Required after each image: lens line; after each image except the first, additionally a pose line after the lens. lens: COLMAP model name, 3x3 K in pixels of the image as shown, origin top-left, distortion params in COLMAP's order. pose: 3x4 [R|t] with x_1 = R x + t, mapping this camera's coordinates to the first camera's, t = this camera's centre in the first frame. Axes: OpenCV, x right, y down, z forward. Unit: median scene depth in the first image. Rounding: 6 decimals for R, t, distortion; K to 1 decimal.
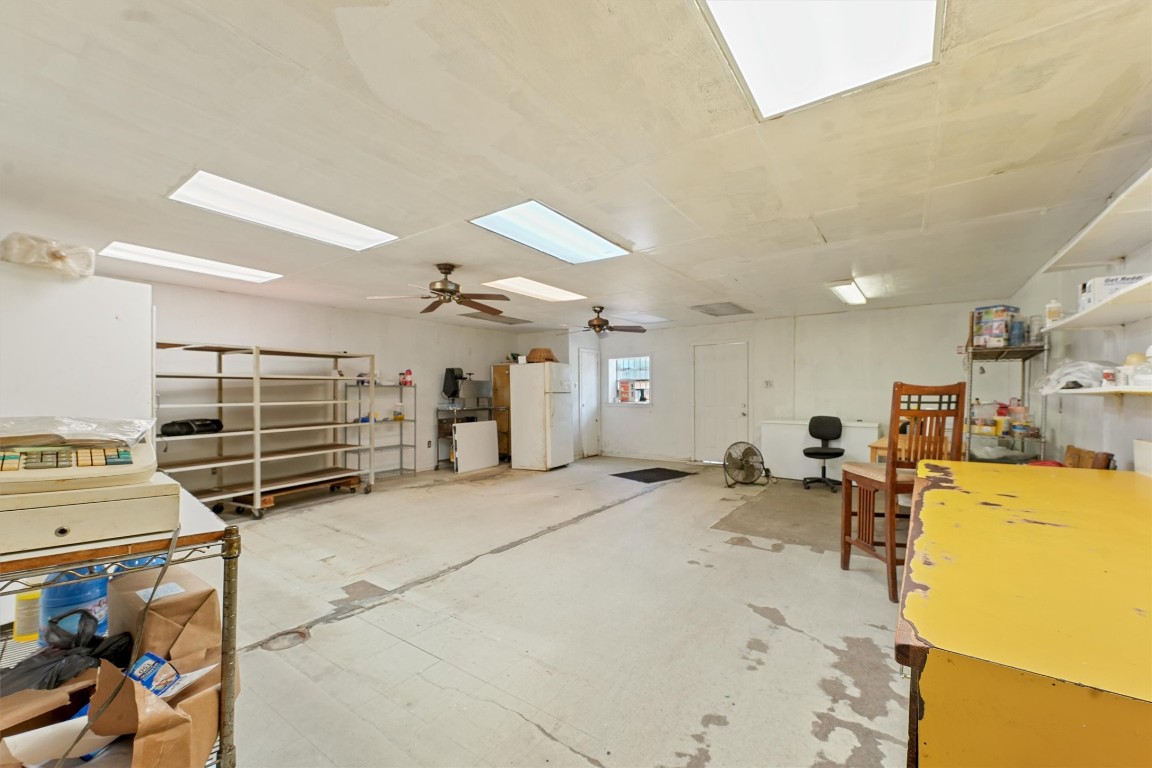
lens RADIAL K [[461.3, 0, 574.7], [0, 461.3, 392.4], [0, 0, 1]] dist [0.022099, -0.007401]
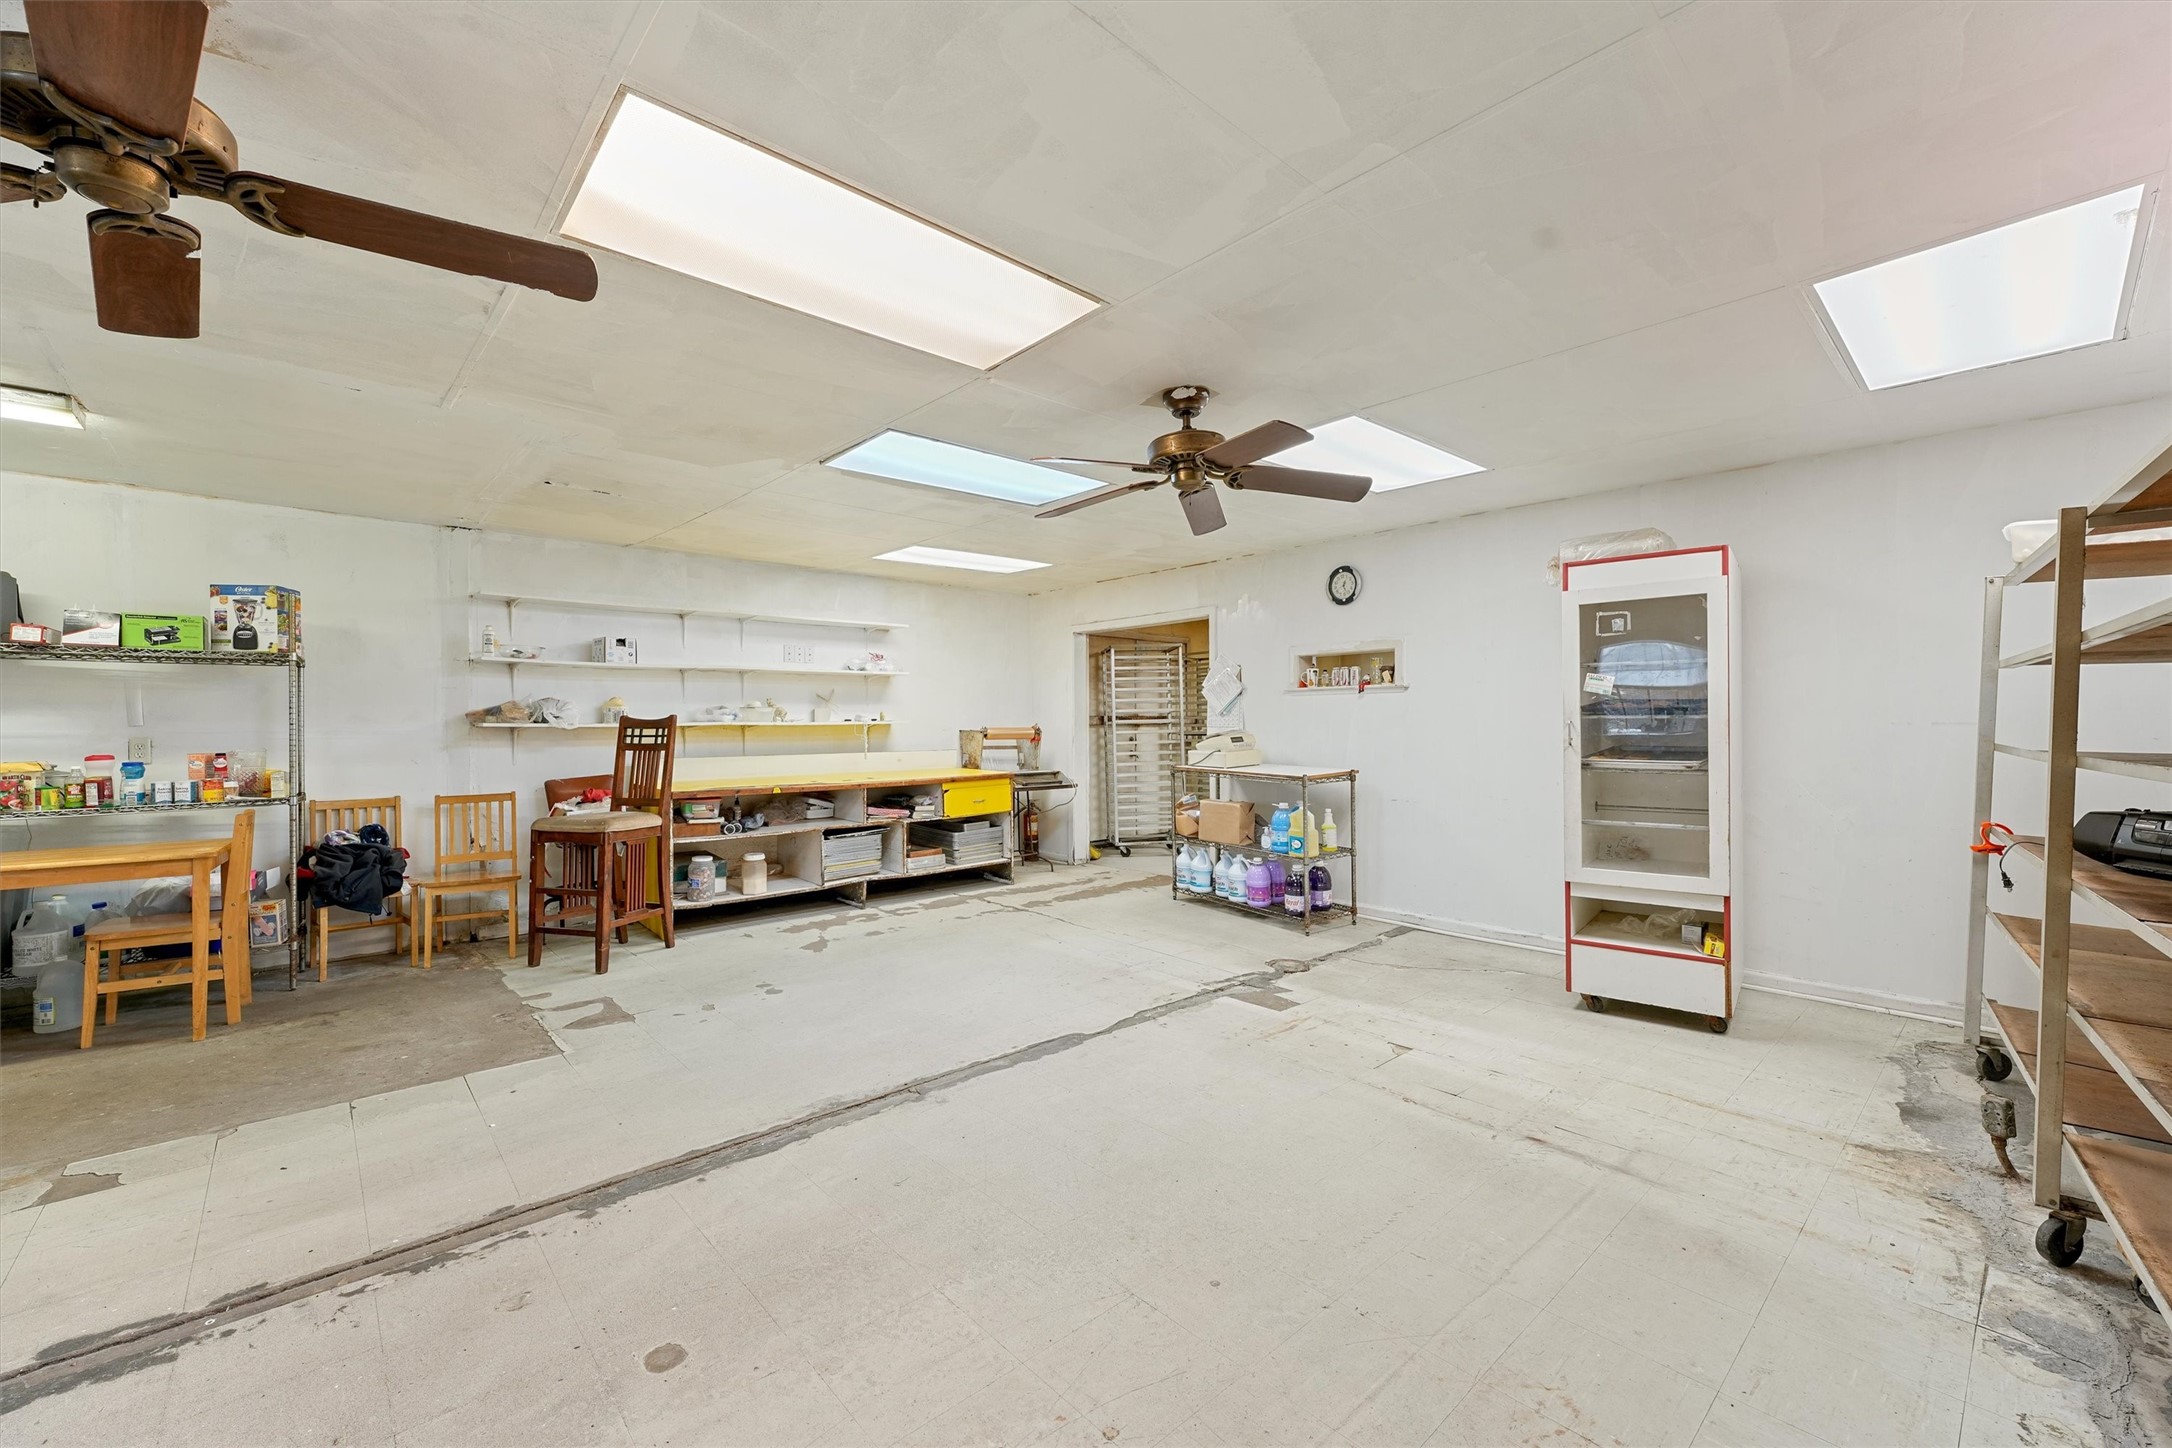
lens RADIAL K [[869.8, 0, 1083.6], [0, 869.8, 739.8], [0, 0, 1]] dist [0.022099, -0.007401]
pose [[-0.978840, 0.005829, 0.204544, -0.358247], [0.009524, 0.999809, 0.017087, 0.004351], [-0.204405, 0.018673, -0.978708, 1.823468]]
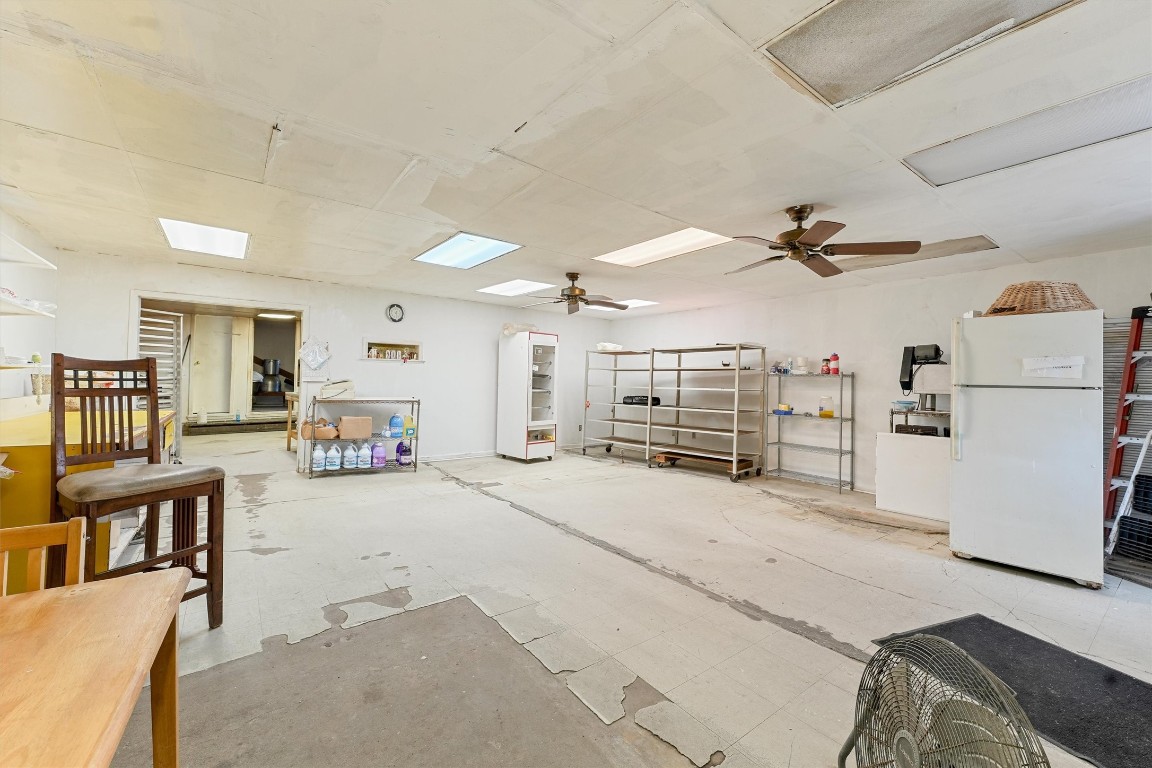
lens RADIAL K [[463.4, 0, 576.0], [0, 463.4, 384.0], [0, 0, 1]] dist [0.013748, -0.000142]
pose [[-0.294456, 0.004977, -0.955652, 0.915305], [-0.019122, 0.999756, 0.011098, 0.002540], [0.955474, 0.021542, -0.294289, 1.440375]]
